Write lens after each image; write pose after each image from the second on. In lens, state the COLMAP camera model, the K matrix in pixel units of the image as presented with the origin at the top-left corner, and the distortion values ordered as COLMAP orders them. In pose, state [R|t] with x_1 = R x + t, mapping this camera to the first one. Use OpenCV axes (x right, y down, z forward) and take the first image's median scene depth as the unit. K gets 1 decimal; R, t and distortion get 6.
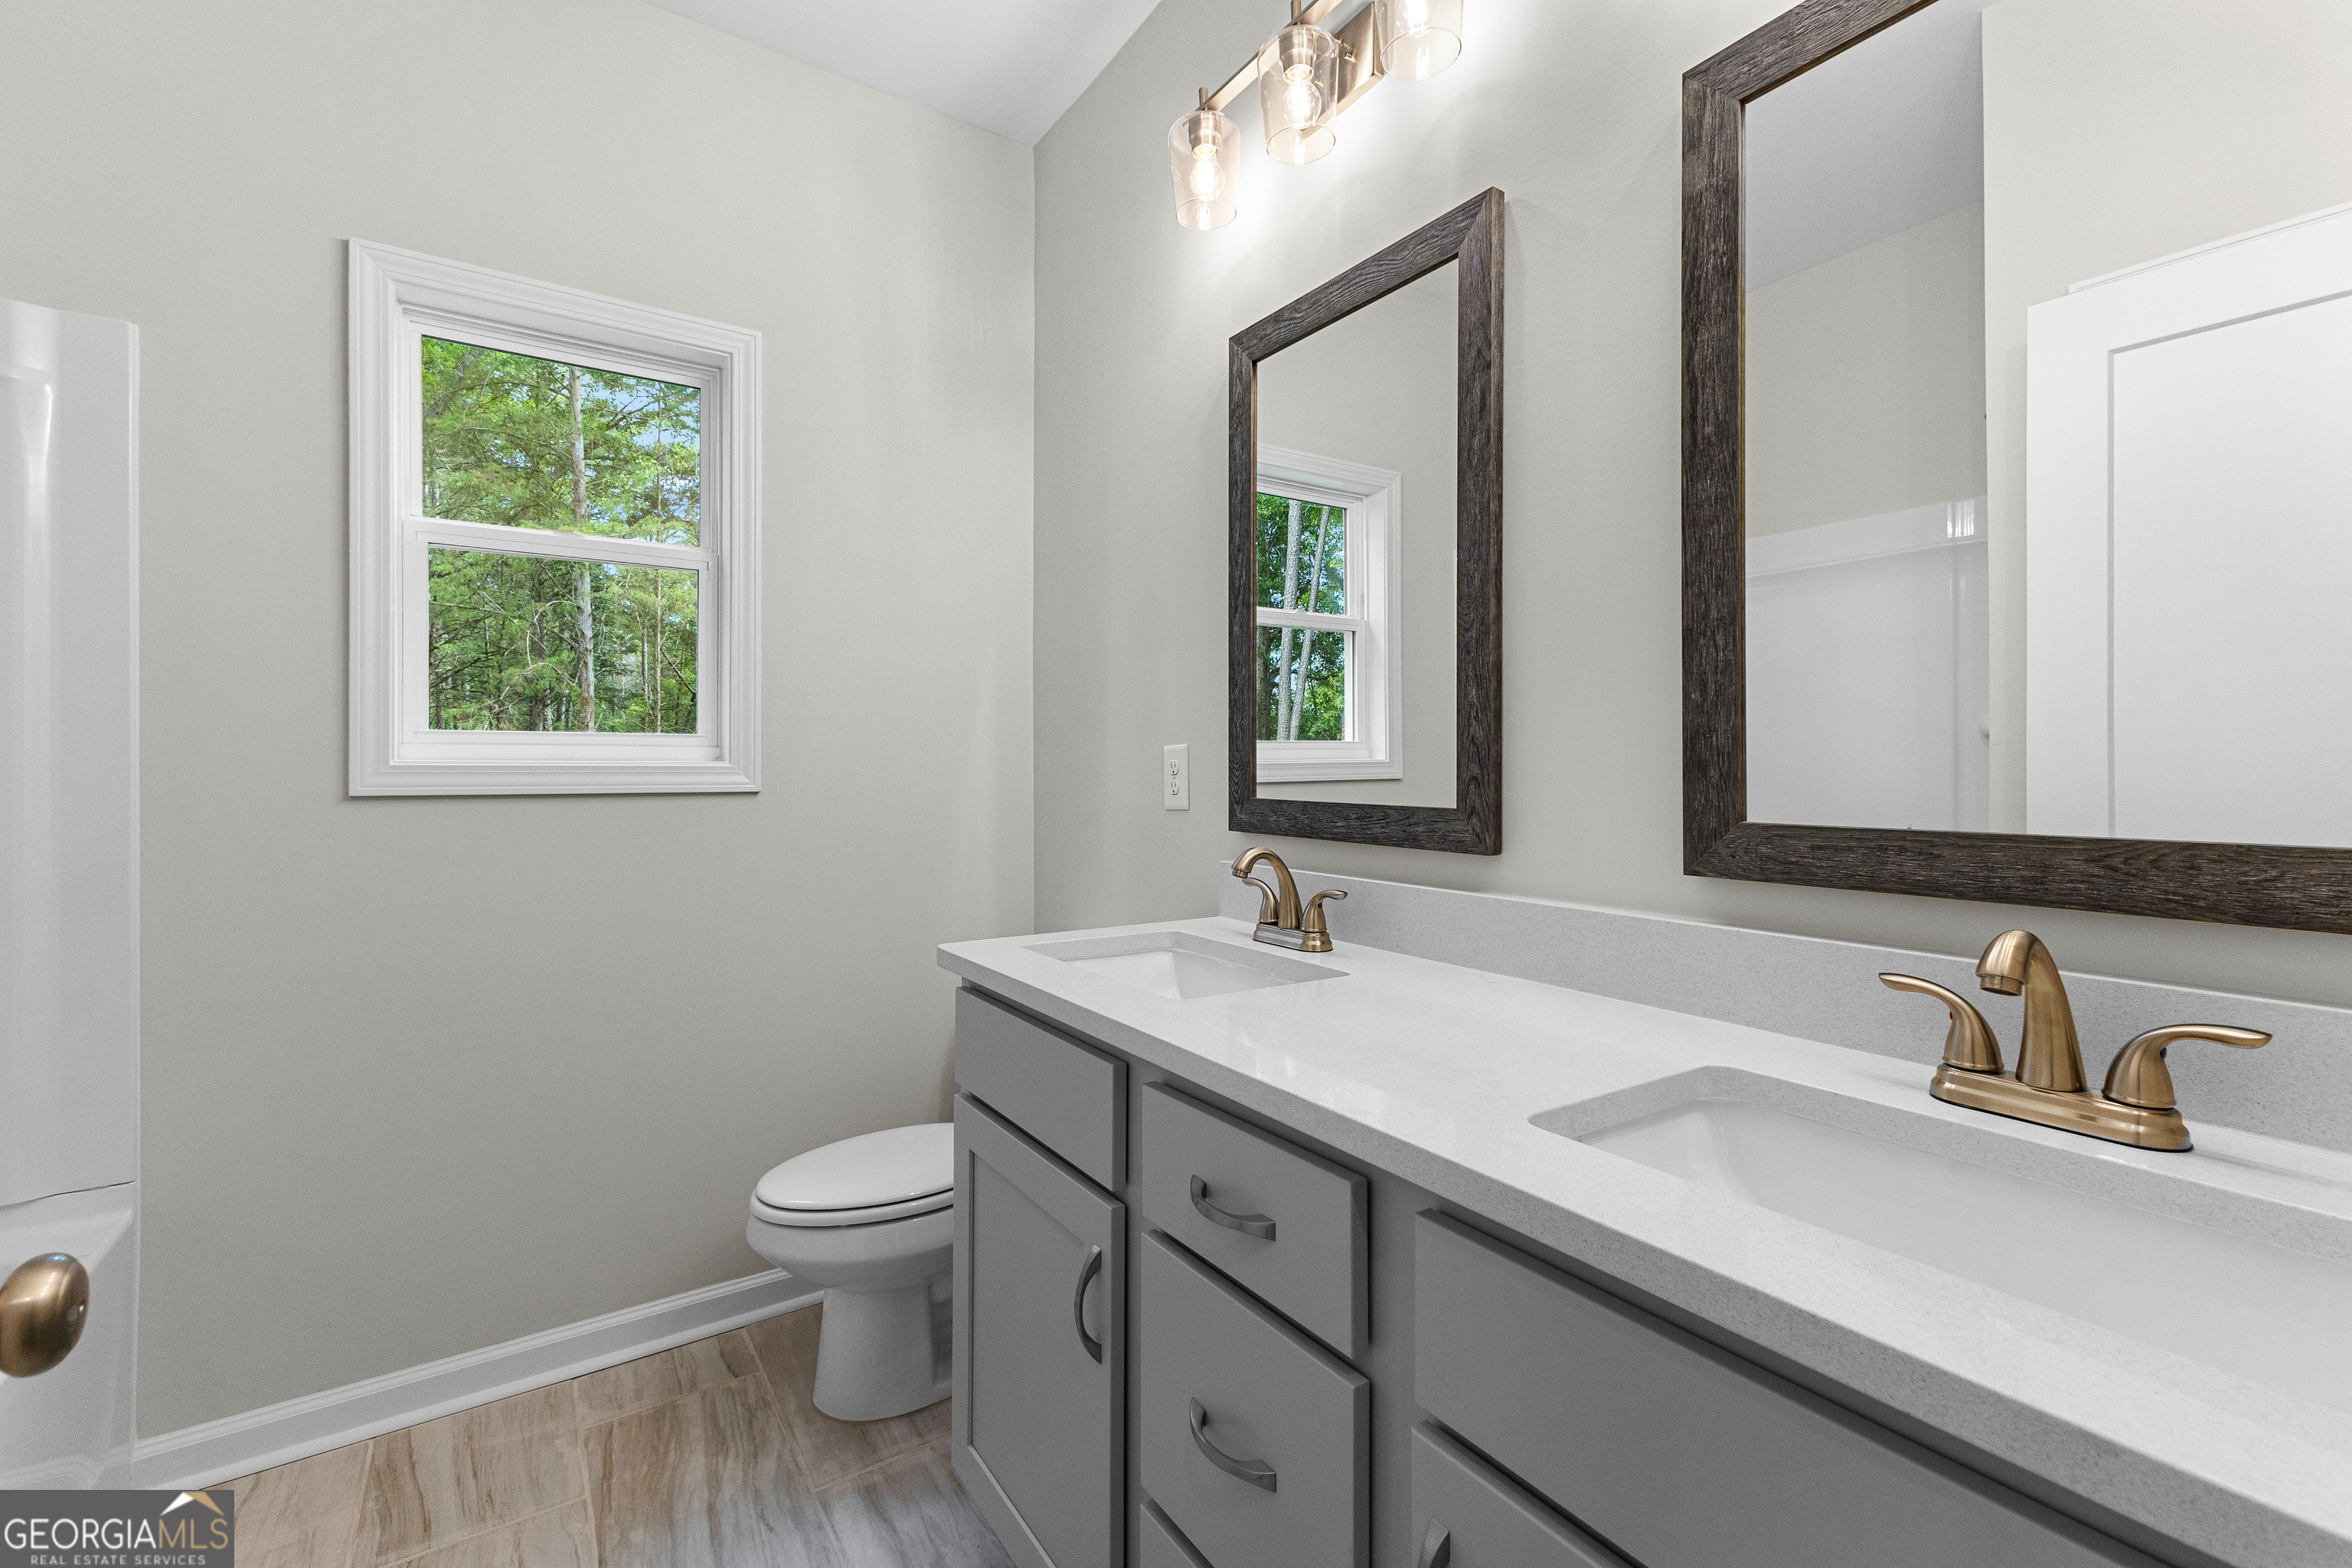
lens RADIAL K [[1010.6, 0, 1178.1], [0, 1010.6, 768.6], [0, 0, 1]] dist [0.001957, 0.000437]
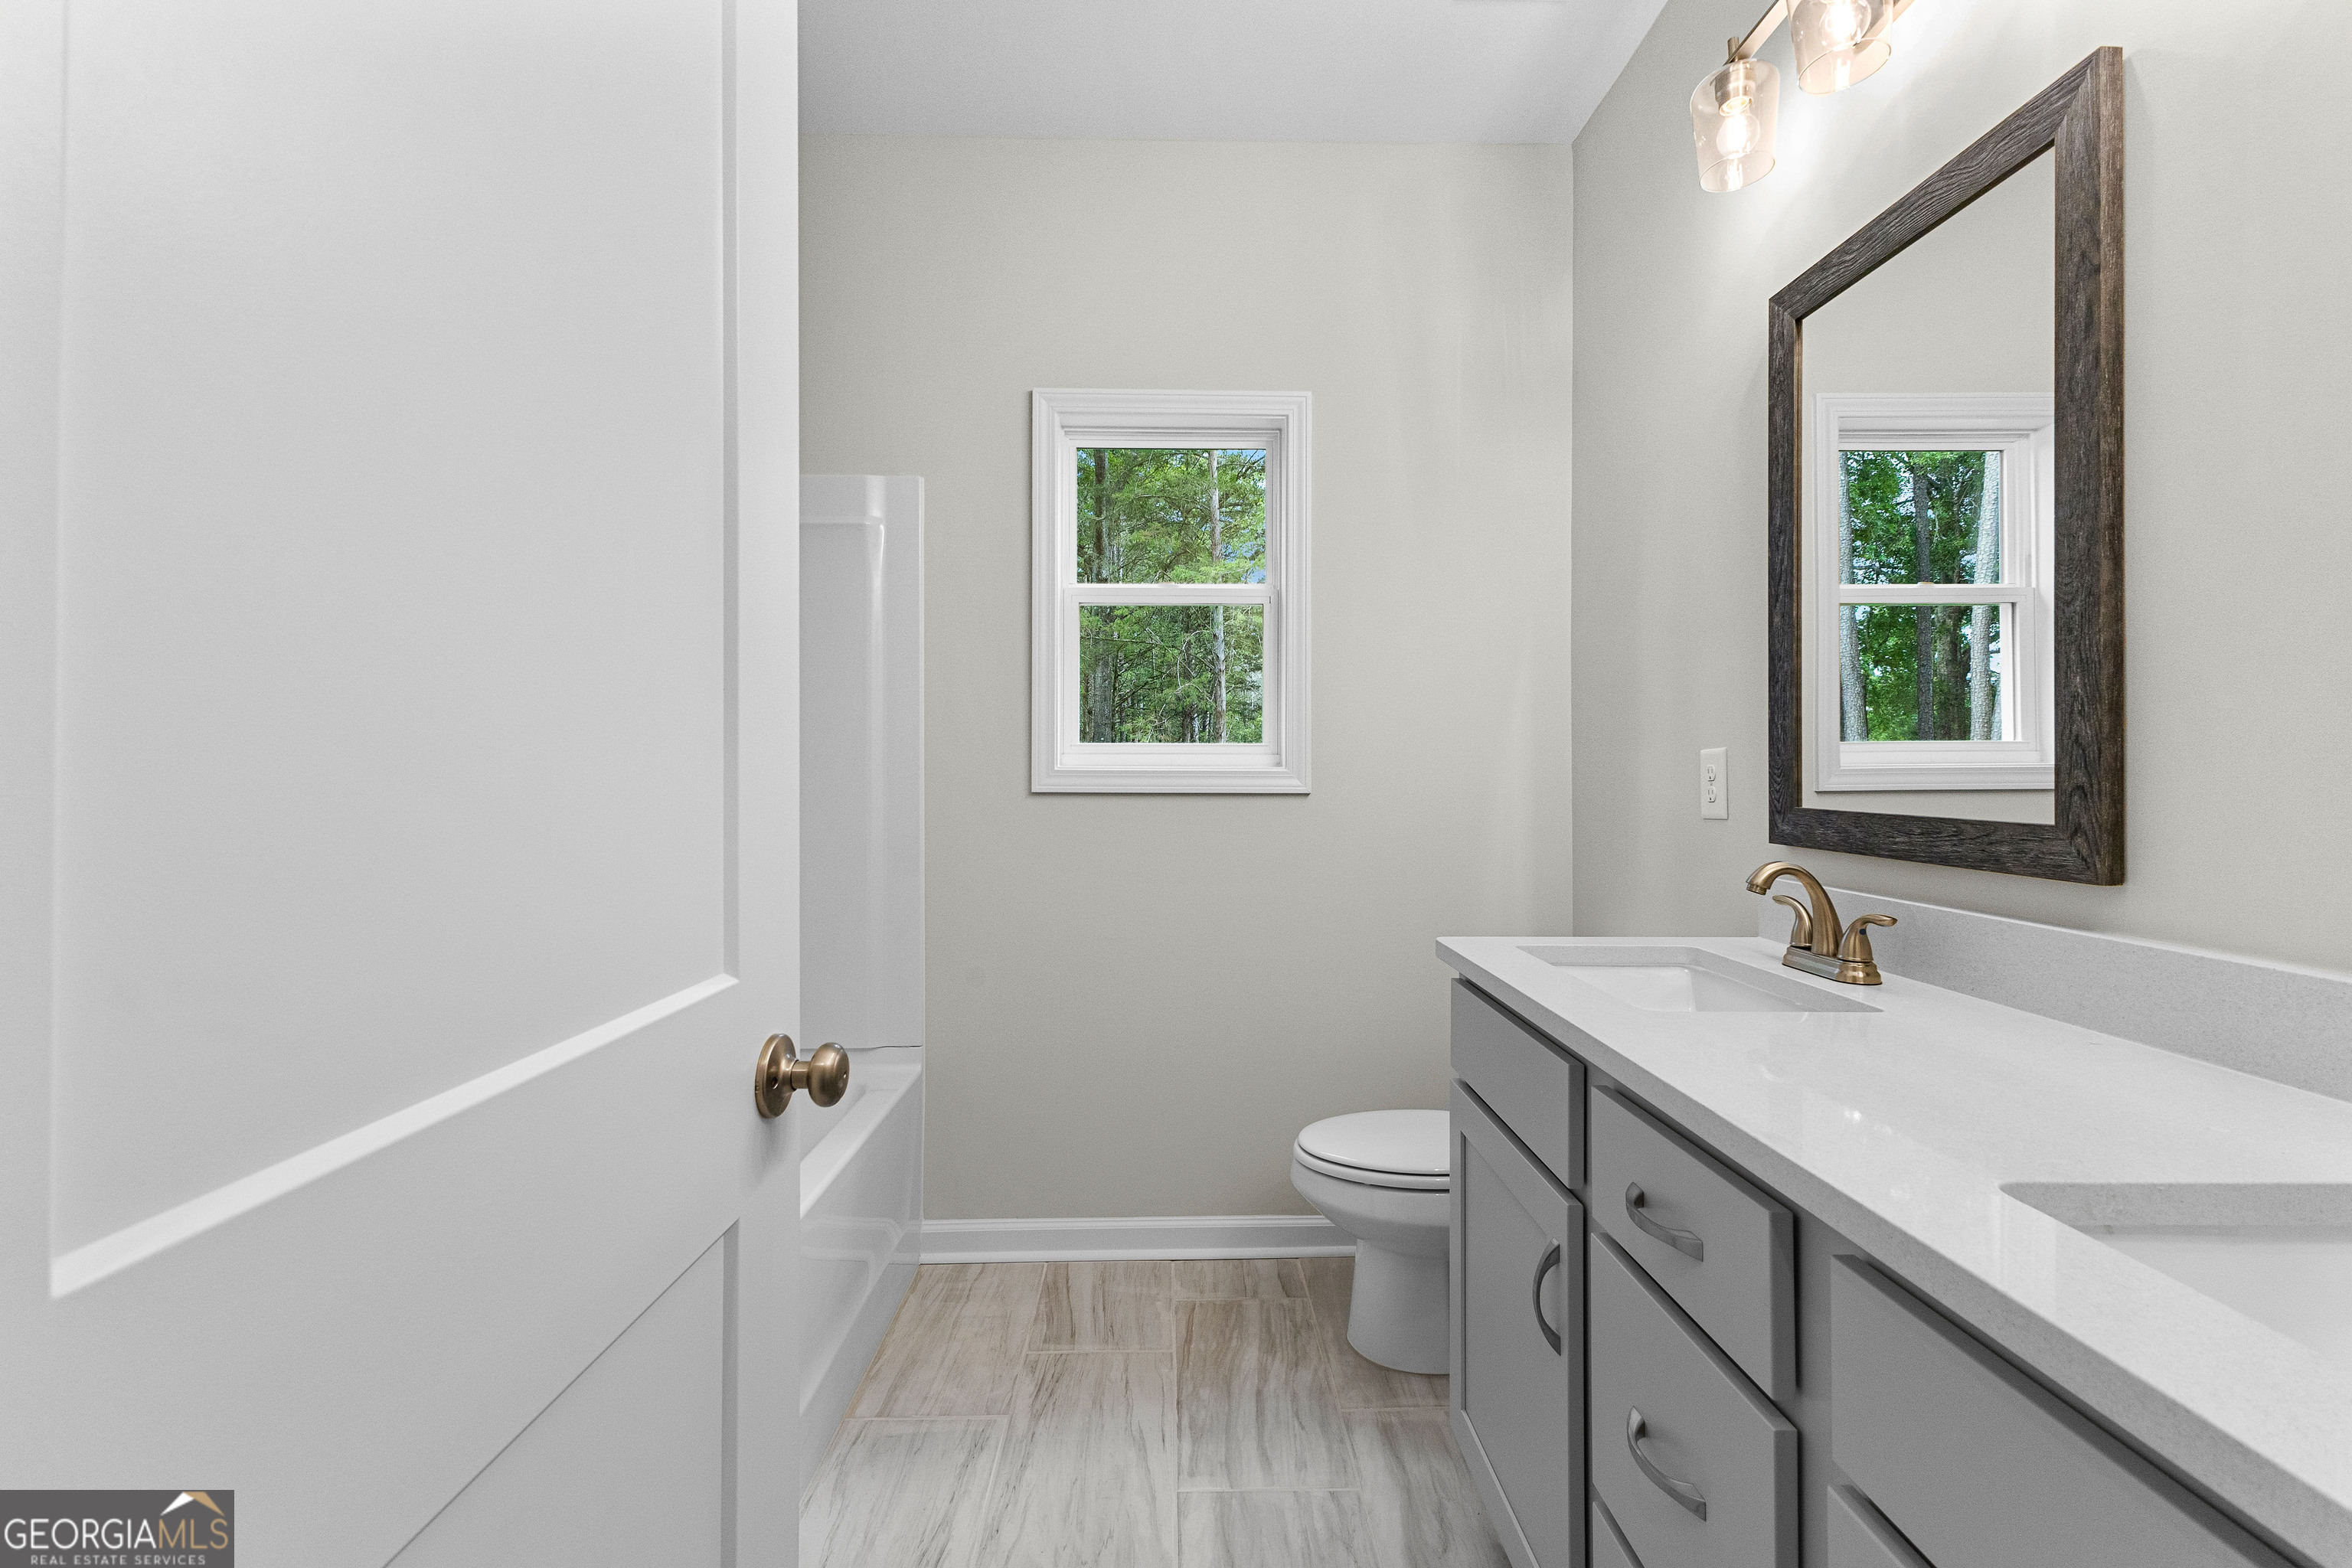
lens RADIAL K [[1004.5, 0, 1170.0], [0, 1004.5, 770.9], [0, 0, 1]] dist [-0.009174, -0.000282]
pose [[0.834382, 0.001353, -0.551186, 0.099091], [-0.002276, 0.999997, -0.000989, -0.001086], [0.551183, 0.002080, 0.834382, -0.042538]]
